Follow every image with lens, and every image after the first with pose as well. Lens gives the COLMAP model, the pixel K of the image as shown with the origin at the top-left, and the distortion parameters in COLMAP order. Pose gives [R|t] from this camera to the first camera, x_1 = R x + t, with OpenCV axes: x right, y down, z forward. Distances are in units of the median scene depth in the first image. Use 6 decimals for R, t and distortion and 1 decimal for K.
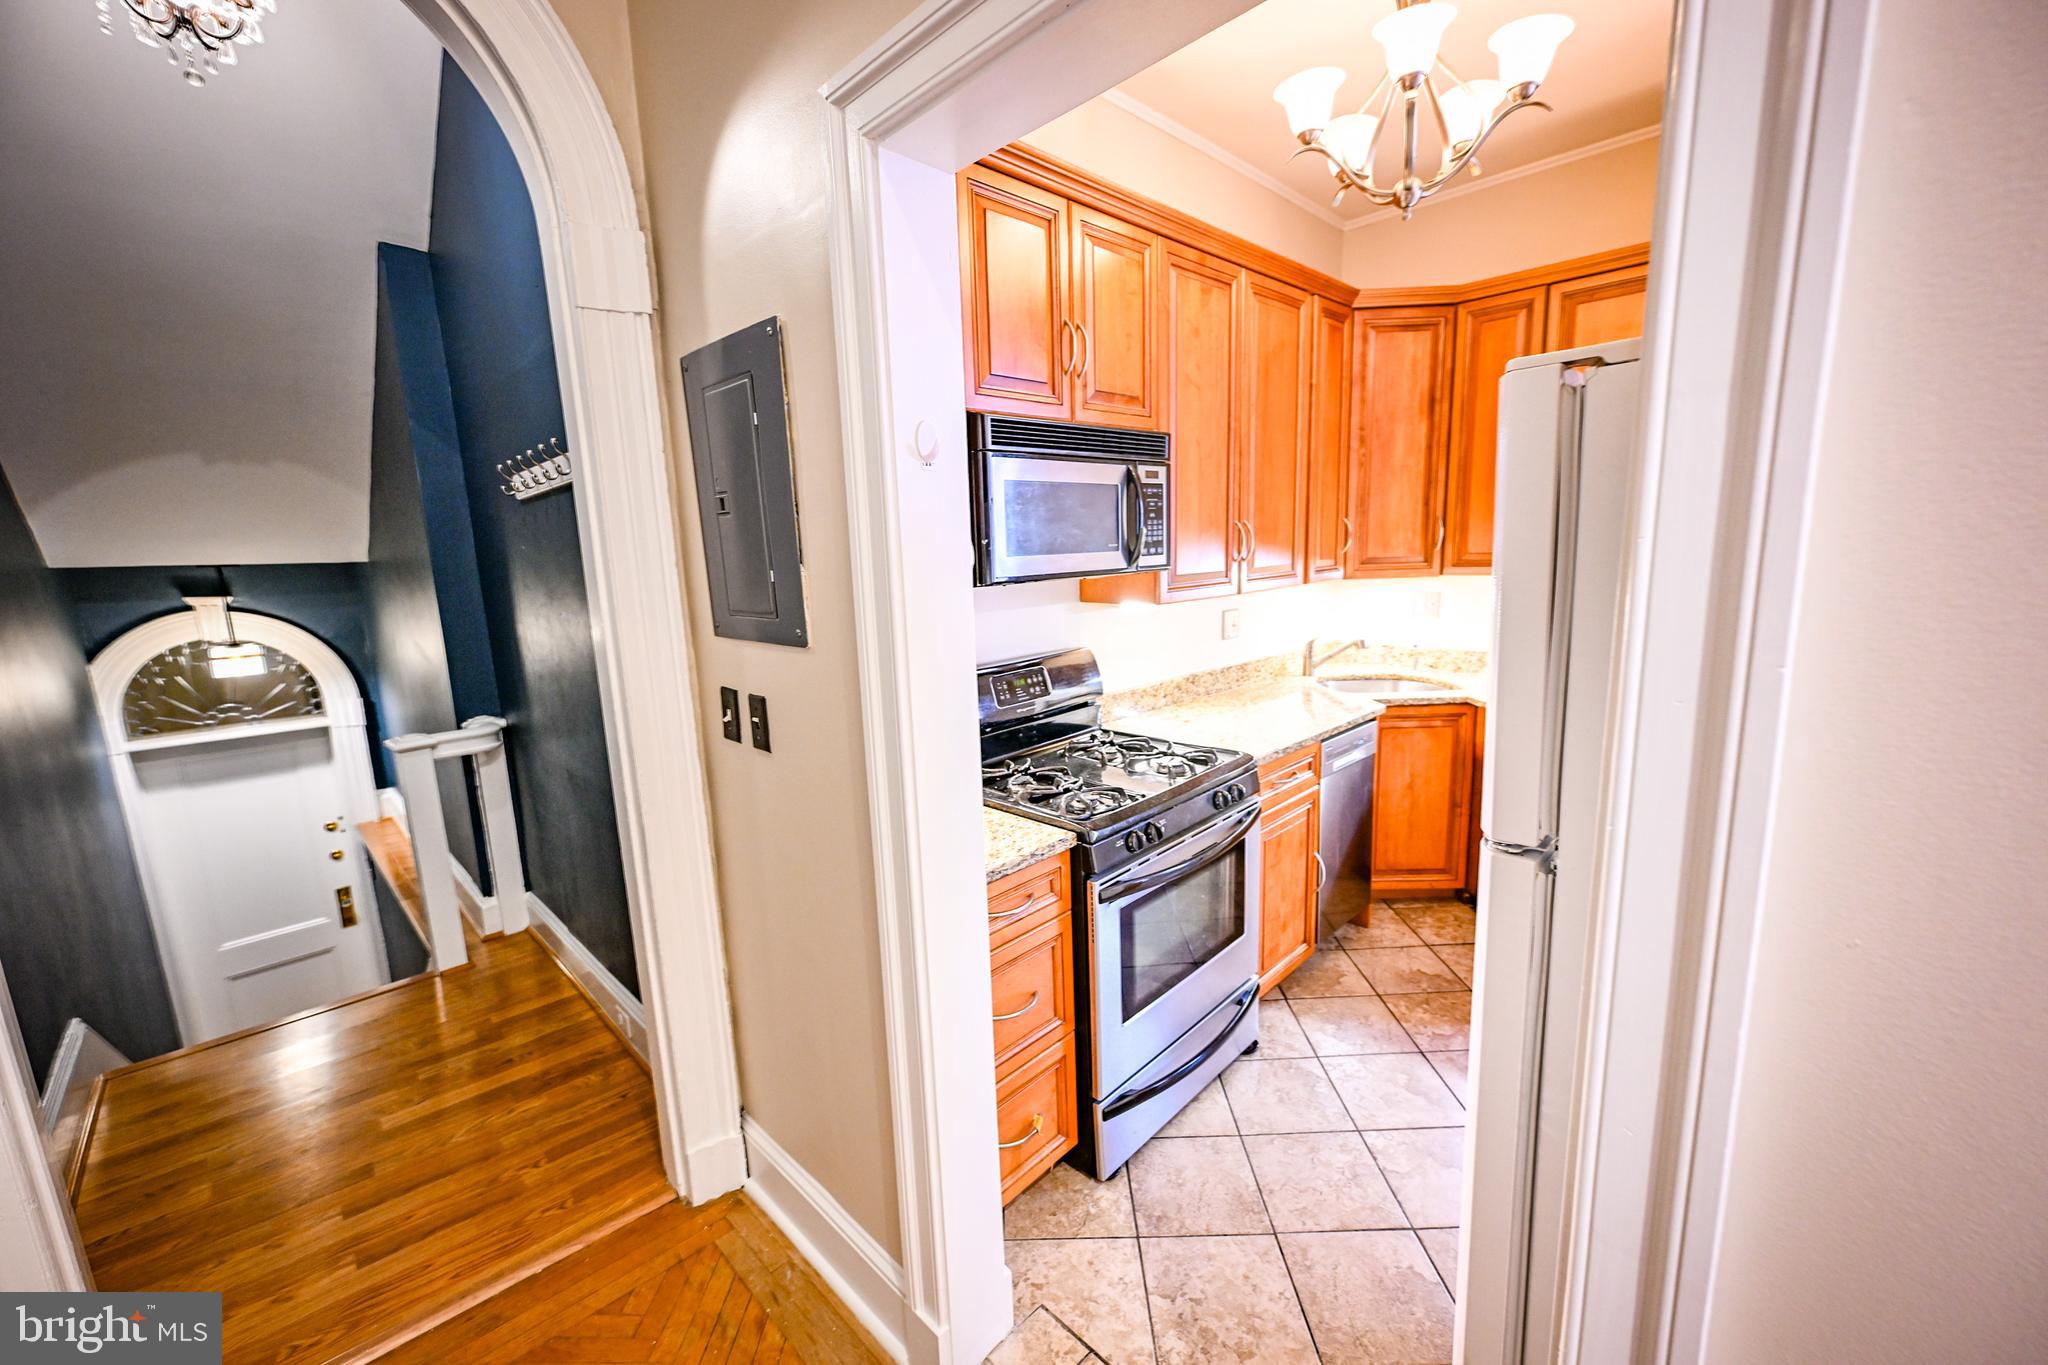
lens RADIAL K [[803.5, 0, 1020.4], [0, 803.5, 681.1], [0, 0, 1]] dist [-0.002730, -0.000623]
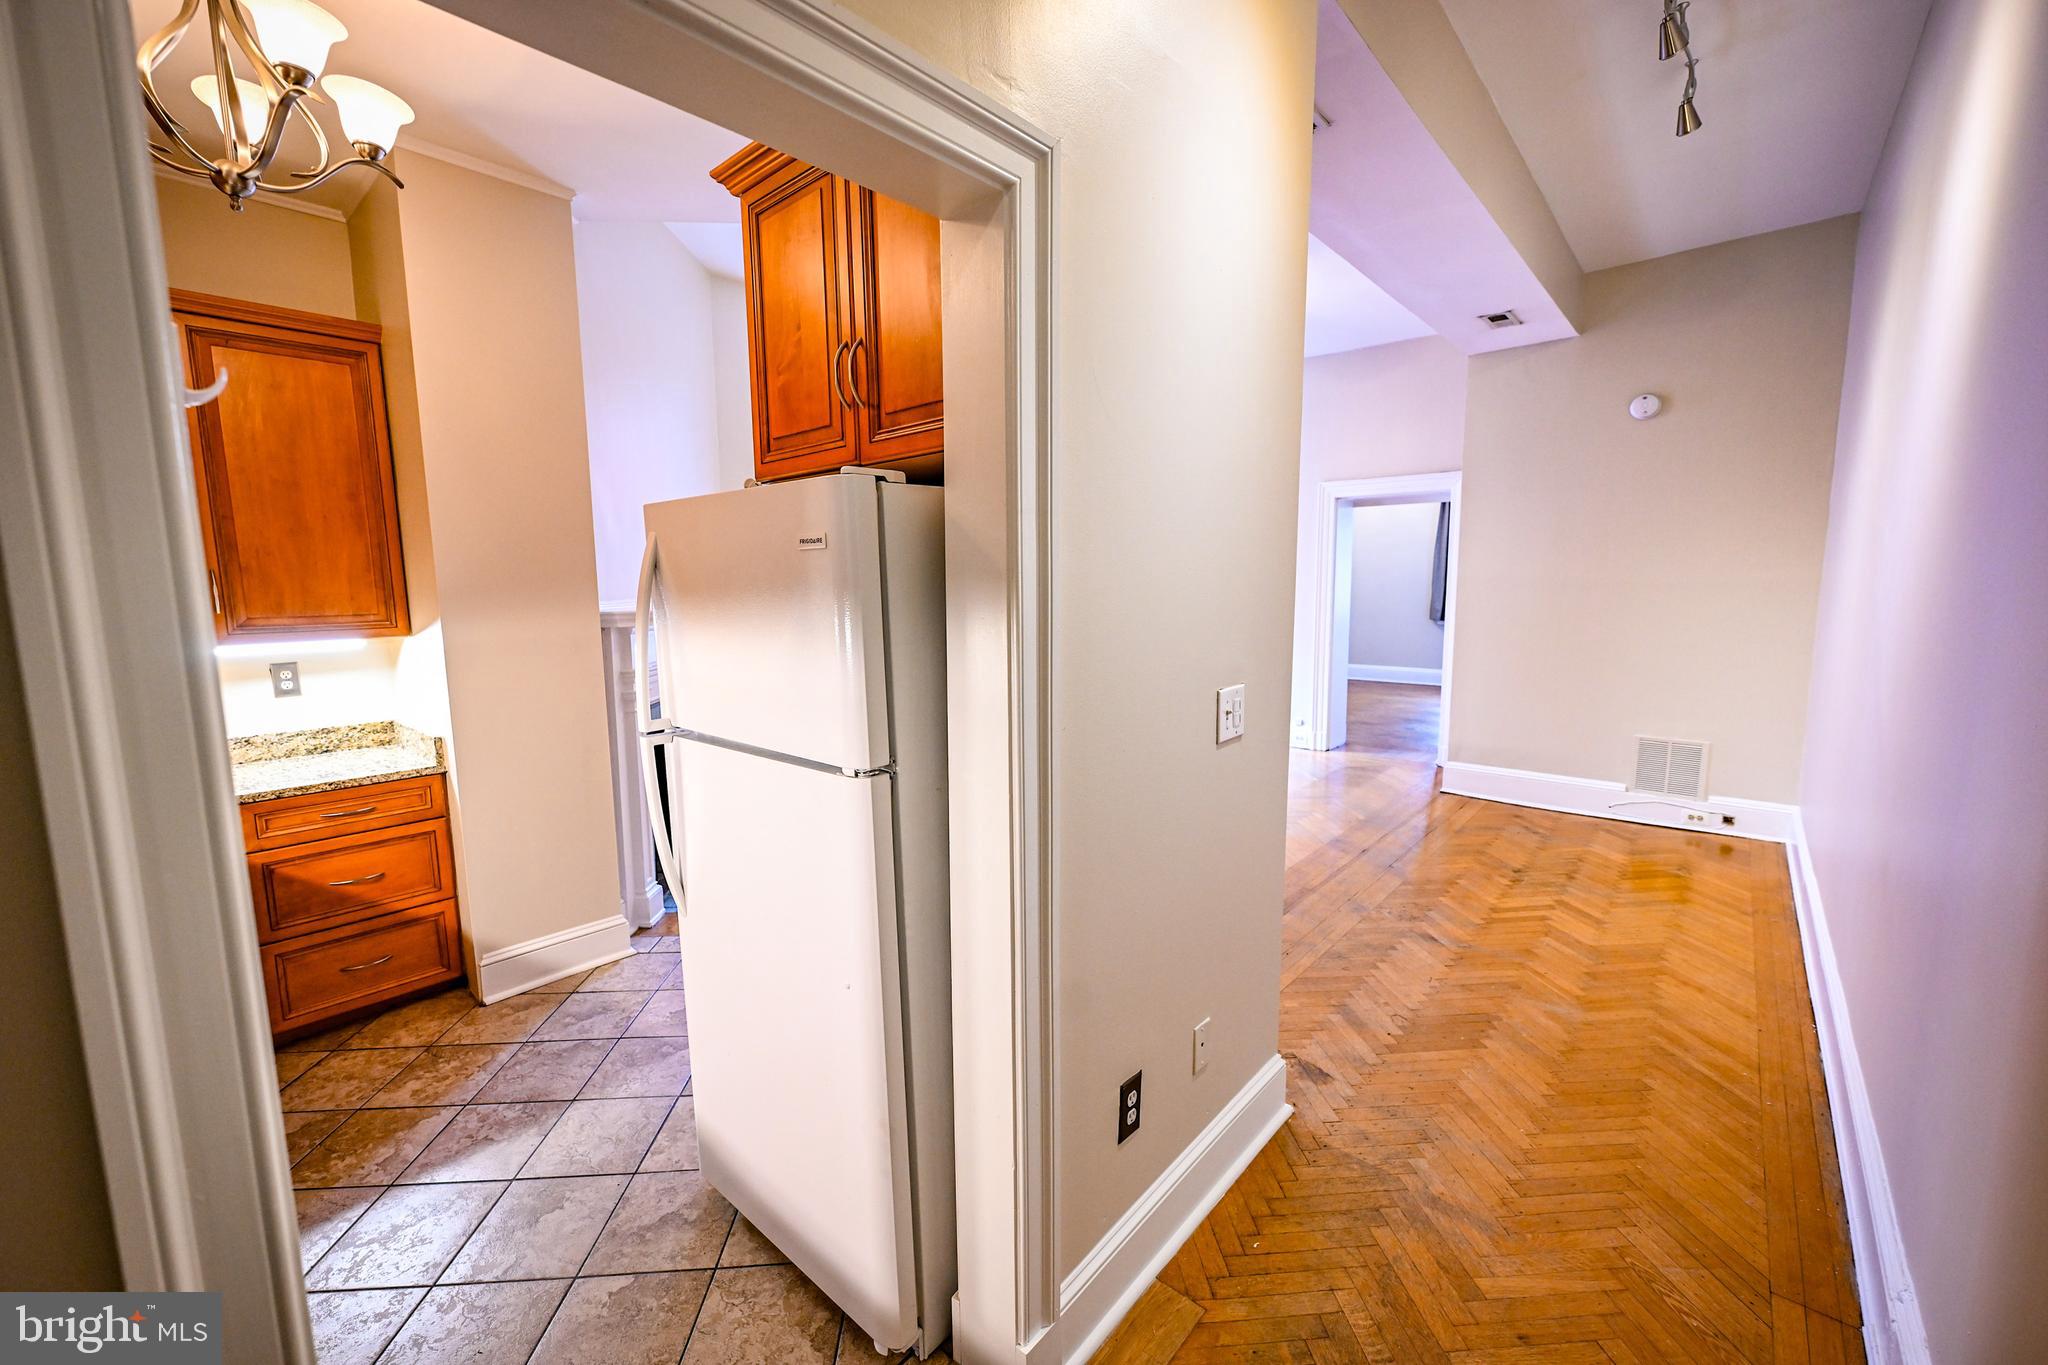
lens RADIAL K [[812.2, 0, 1020.8], [0, 812.2, 682.7], [0, 0, 1]] dist [0.001705, -0.000187]
pose [[-0.058178, -0.089710, 0.994267, -0.264930], [0.188138, 0.977123, 0.099172, -0.017579], [-0.980418, 0.192829, -0.039969, 0.197450]]
